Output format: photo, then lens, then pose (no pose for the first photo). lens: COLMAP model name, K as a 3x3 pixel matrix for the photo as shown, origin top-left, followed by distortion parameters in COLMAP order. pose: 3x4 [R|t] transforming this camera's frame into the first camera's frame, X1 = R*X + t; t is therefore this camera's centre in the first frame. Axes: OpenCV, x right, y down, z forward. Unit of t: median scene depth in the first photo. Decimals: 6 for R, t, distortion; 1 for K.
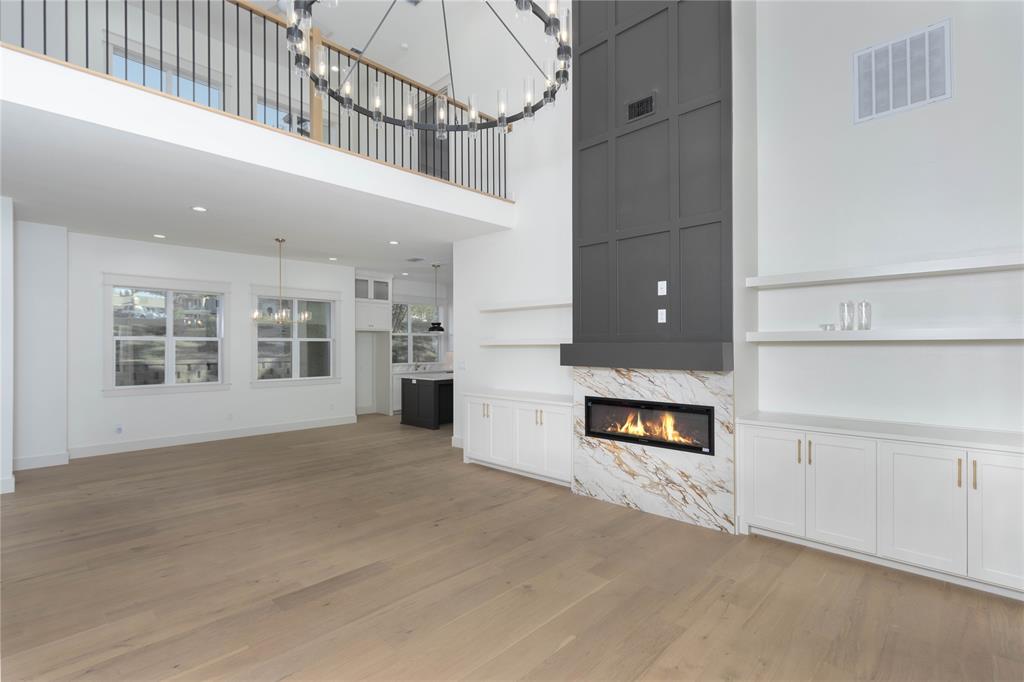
lens RADIAL K [[474.9, 0, 512.0], [0, 474.9, 341.0], [0, 0, 1]] dist [0.003522, 0.000384]
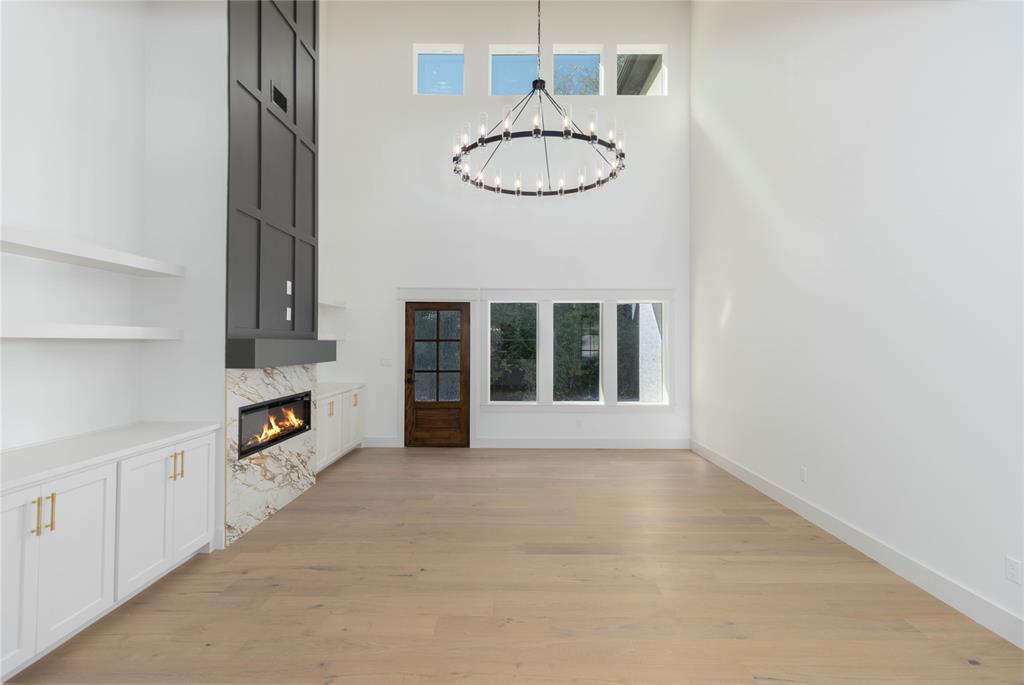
lens RADIAL K [[479.0, 0, 513.7], [0, 479.0, 334.3], [0, 0, 1]] dist [0.001727, 0.000094]
pose [[-0.697169, 0.011805, 0.716809, -0.769158], [-0.014458, 0.999430, -0.030521, 0.016790], [-0.716761, -0.031642, -0.696601, 1.335106]]
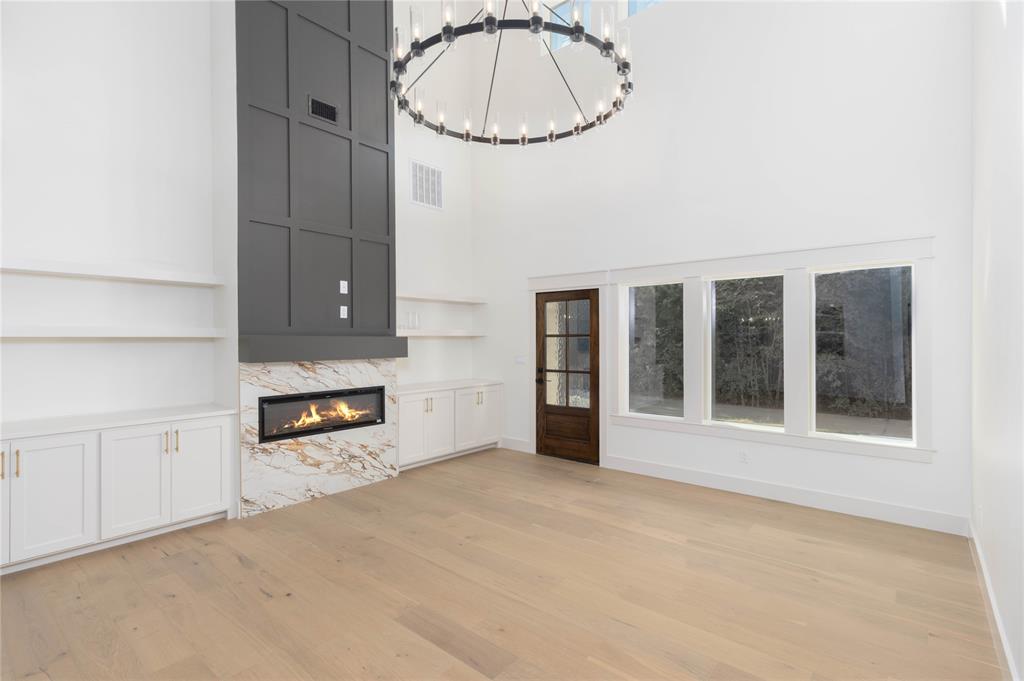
lens RADIAL K [[485.2, 0, 512.0], [0, 485.2, 340.5], [0, 0, 1]] dist [-0.000915, 0.000587]
pose [[-0.075829, -0.002808, 0.997117, -0.820292], [-0.013989, 0.999901, 0.001752, 0.006111], [-0.997023, -0.013816, -0.075861, 0.668691]]
